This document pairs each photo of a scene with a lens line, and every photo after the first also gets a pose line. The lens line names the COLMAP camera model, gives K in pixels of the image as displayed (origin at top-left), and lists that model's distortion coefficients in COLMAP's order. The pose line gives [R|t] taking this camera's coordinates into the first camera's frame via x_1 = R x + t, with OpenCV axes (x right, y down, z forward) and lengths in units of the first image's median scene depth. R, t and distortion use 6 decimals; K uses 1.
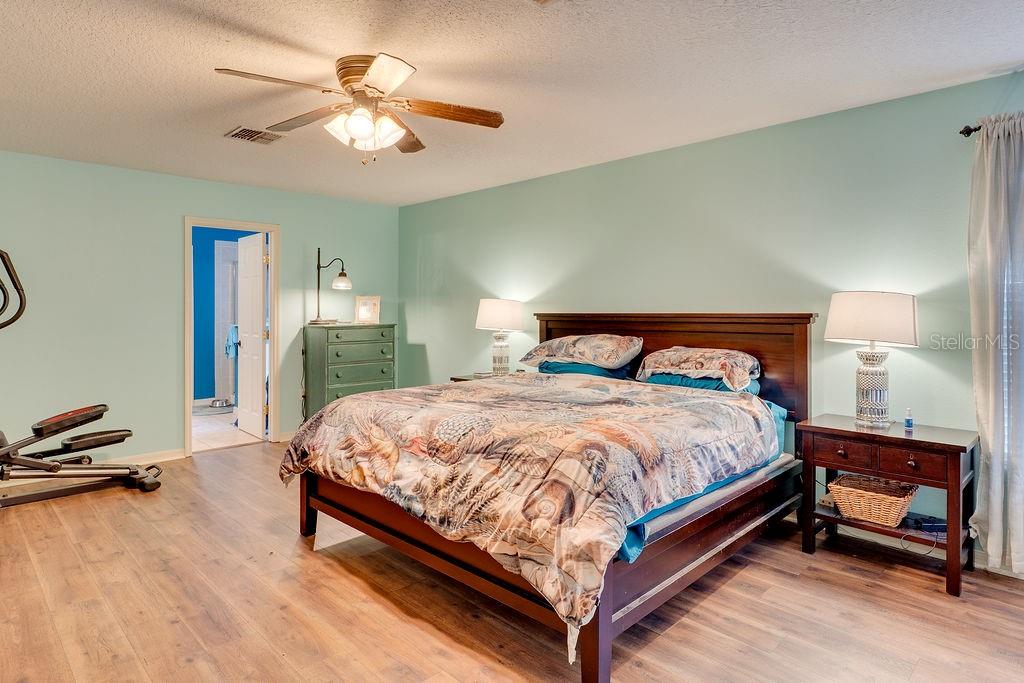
lens RADIAL K [[573.7, 0, 516.1], [0, 573.7, 318.1], [0, 0, 1]] dist [-0.009298, -0.000950]
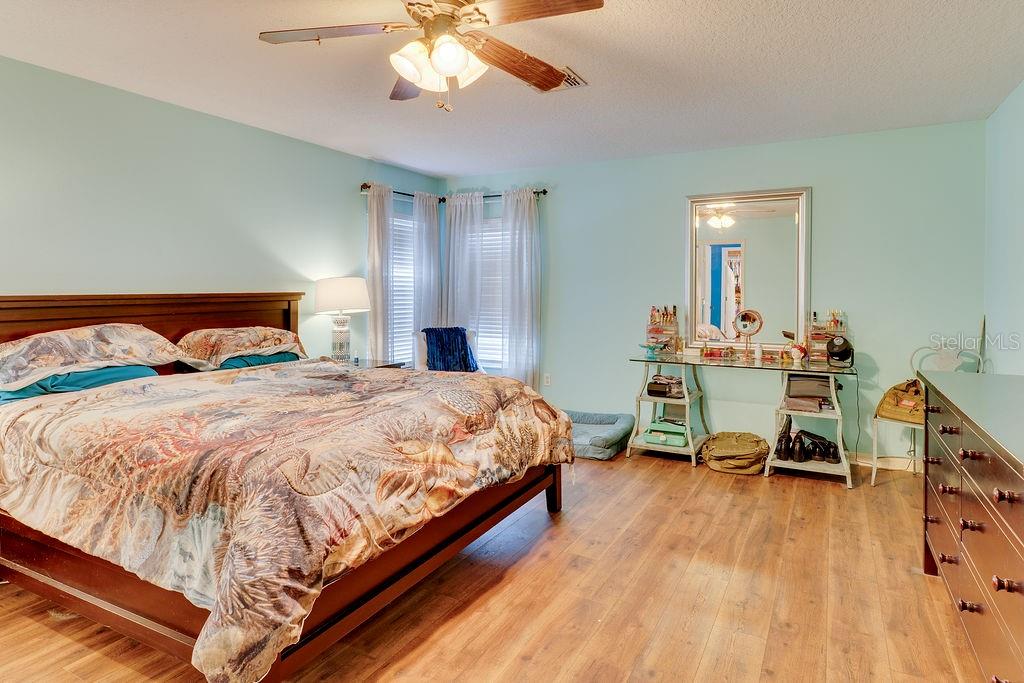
lens RADIAL K [[573.7, 0, 514.3], [0, 573.7, 333.7], [0, 0, 1]] dist [-0.009298, -0.000950]
pose [[-0.273981, -0.071204, 0.959096, -1.023290], [0.016697, 0.996753, 0.078770, -0.009910], [-0.961590, 0.037595, -0.271902, 1.092312]]
